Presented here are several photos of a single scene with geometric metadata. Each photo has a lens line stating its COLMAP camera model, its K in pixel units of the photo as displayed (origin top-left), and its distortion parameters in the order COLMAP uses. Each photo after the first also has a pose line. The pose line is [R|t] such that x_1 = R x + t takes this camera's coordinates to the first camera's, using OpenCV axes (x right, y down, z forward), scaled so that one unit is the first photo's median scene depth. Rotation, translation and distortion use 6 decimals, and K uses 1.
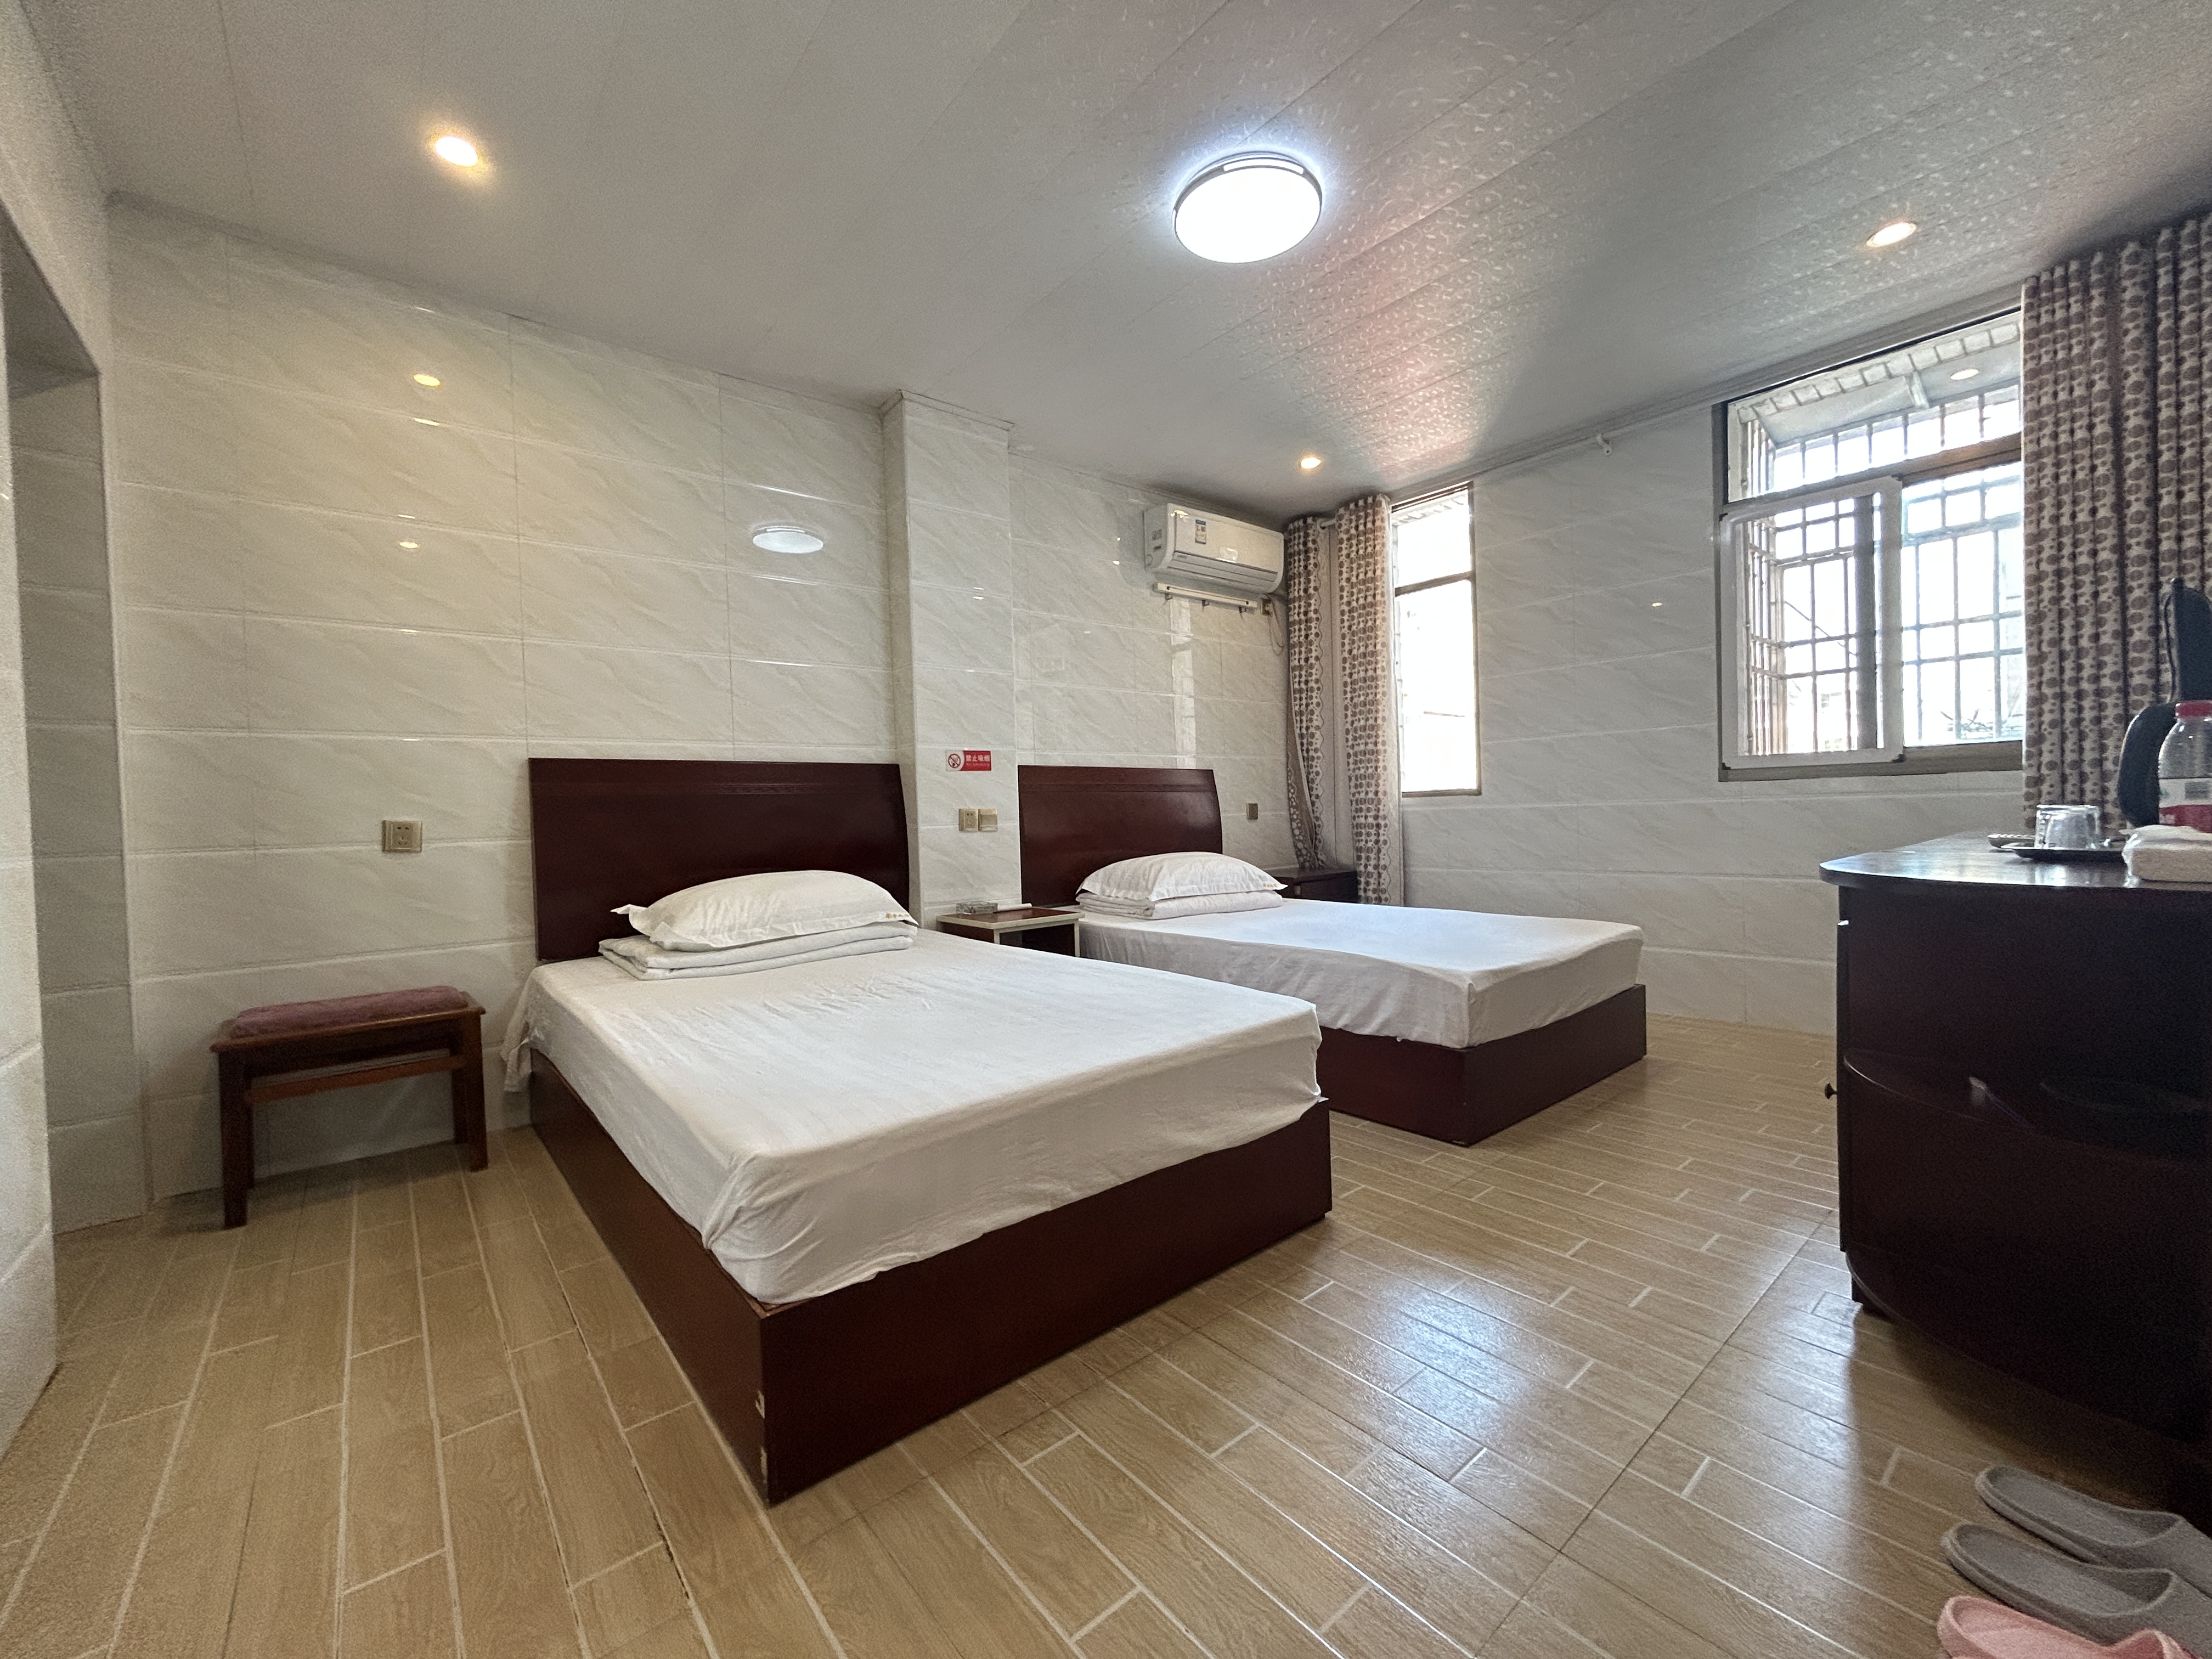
lens RADIAL K [[888.4, 0, 1106.0], [0, 888.4, 829.5], [0, 0, 1]] dist [0.001141, 0.000235]
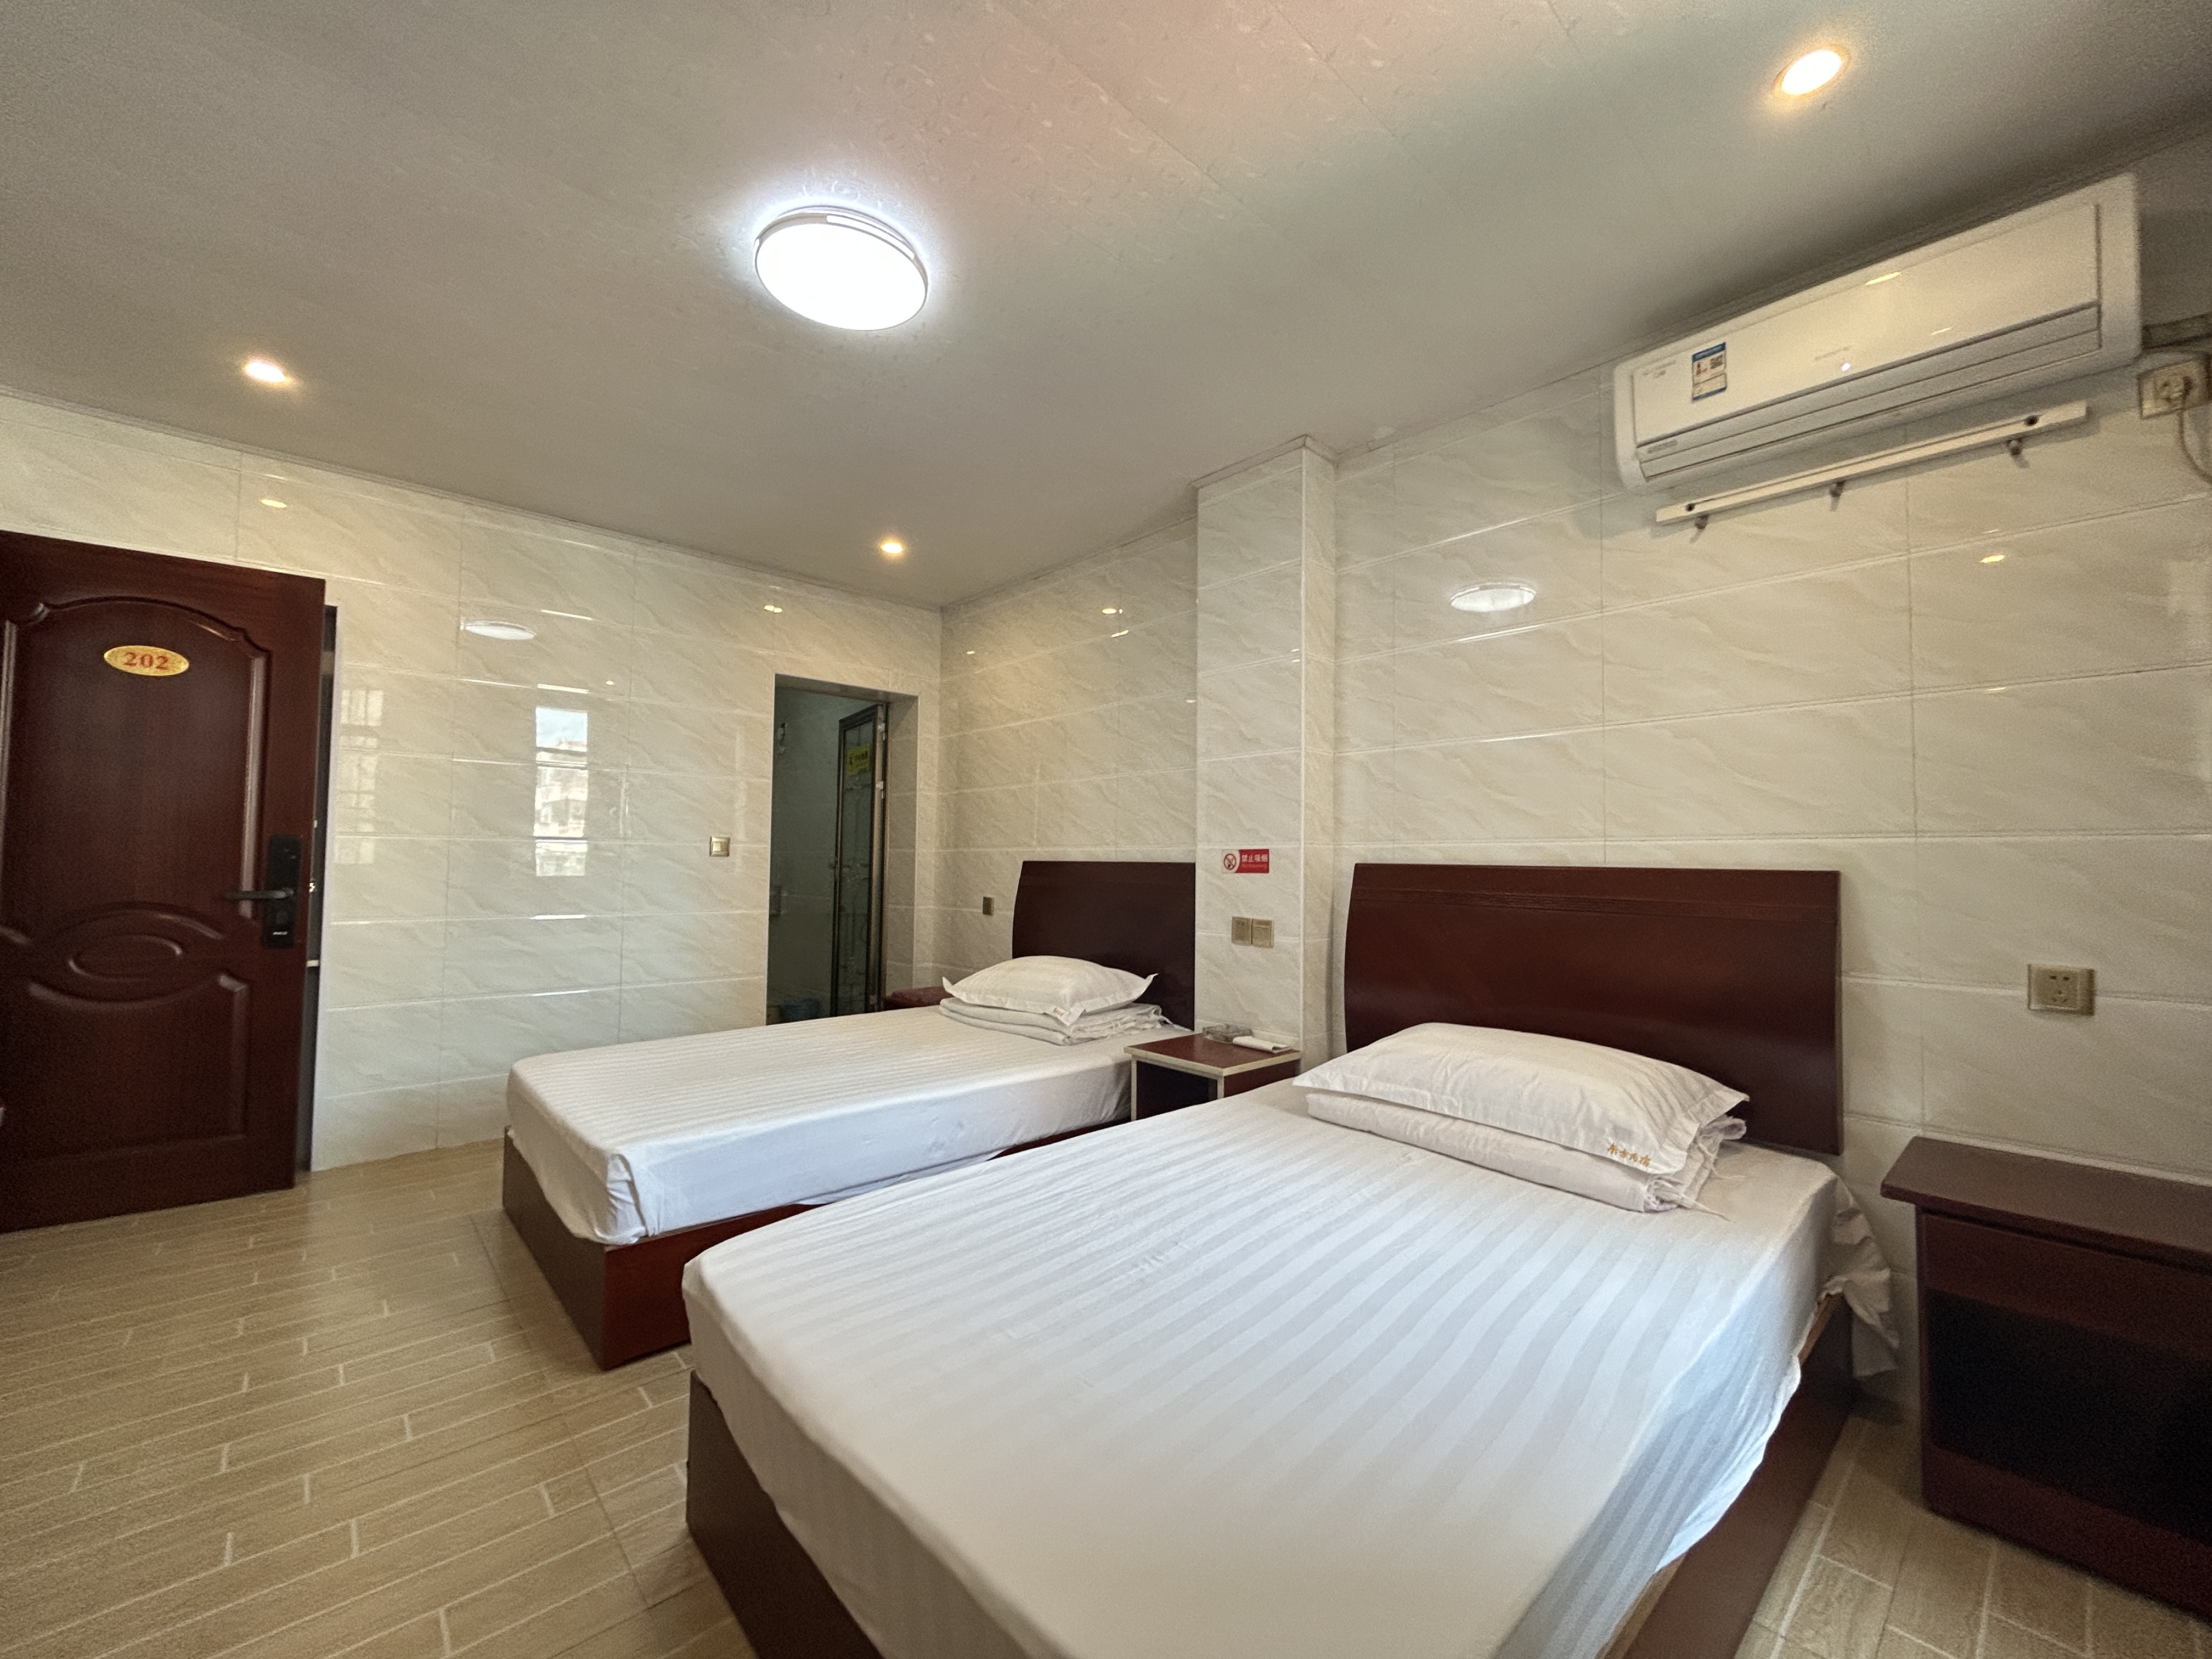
lens RADIAL K [[888.4, 0, 1106.0], [0, 888.4, 829.5], [0, 0, 1]] dist [0.001141, 0.000235]
pose [[0.039719, -0.017533, -0.999057, 0.695994], [-0.041505, 0.998954, -0.019182, -0.085931], [0.998348, 0.042228, 0.038950, 0.831679]]
